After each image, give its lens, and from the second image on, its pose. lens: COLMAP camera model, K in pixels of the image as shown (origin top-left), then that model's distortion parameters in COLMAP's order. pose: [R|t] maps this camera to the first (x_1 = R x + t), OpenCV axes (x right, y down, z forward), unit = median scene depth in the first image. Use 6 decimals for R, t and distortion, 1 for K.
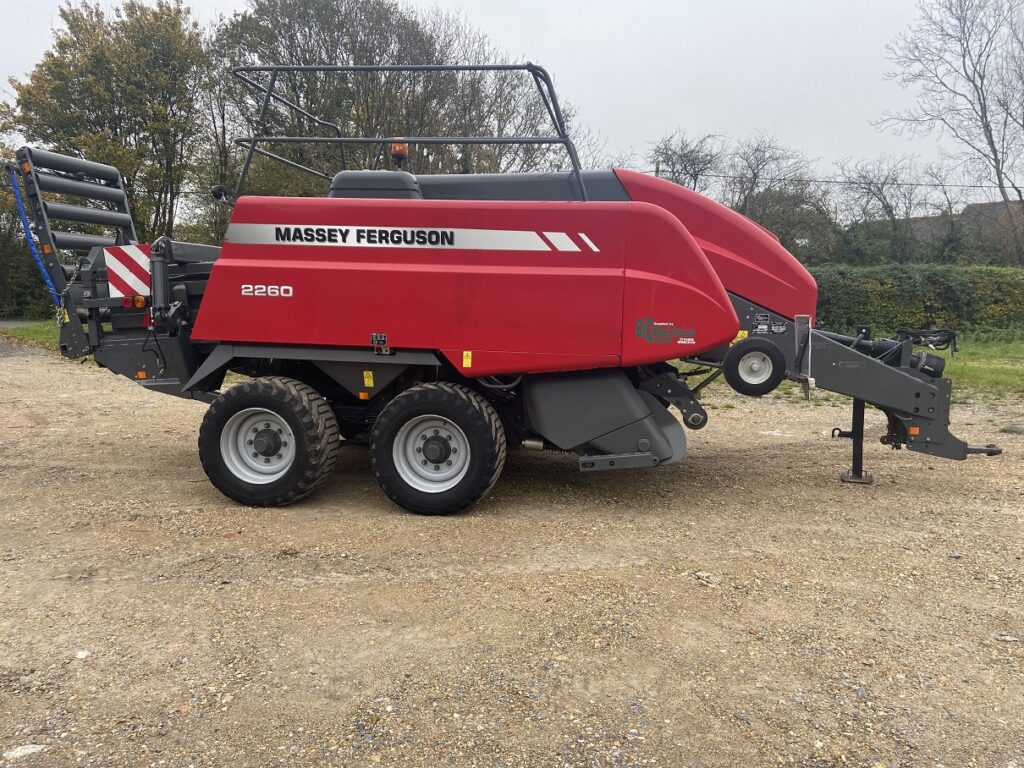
lens RADIAL K [[793.4, 0, 510.5], [0, 793.4, 386.4], [0, 0, 1]] dist [0.045025, -0.022118]
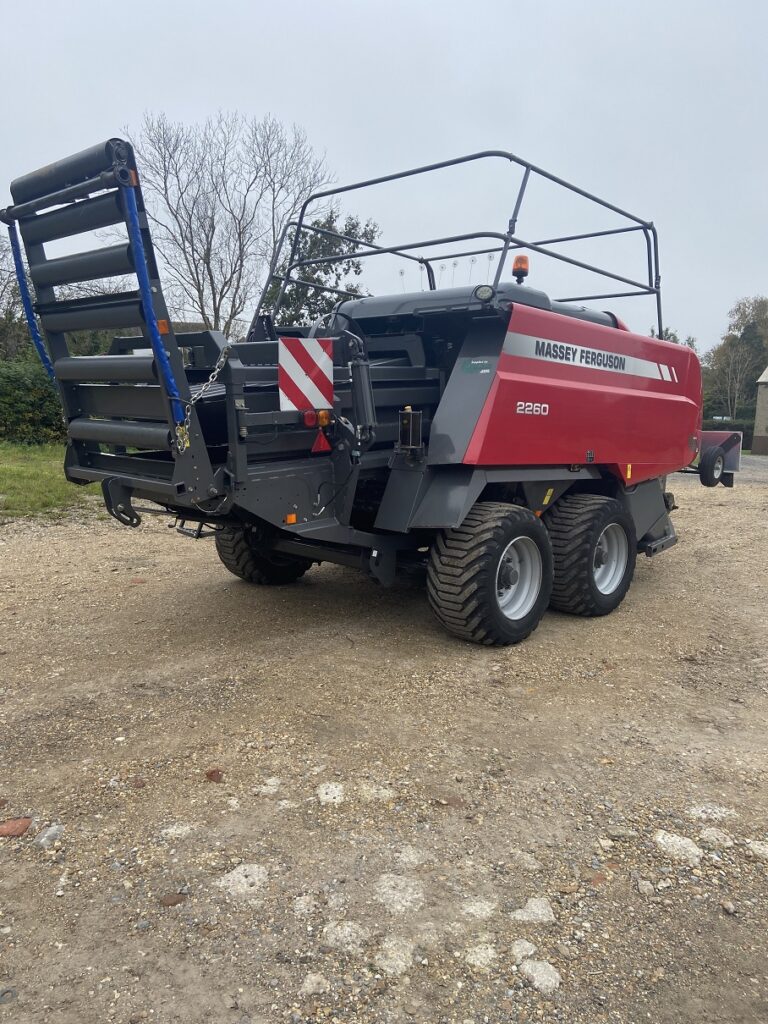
lens RADIAL K [[793.4, 0, 398.1], [0, 793.4, 532.6], [0, 0, 1]] dist [0.045025, -0.022118]
pose [[0.563694, -0.114101, 0.818065, -1.178529], [0.065448, 0.993469, 0.093468, -0.074128], [-0.823387, 0.000853, 0.567480, 0.608067]]
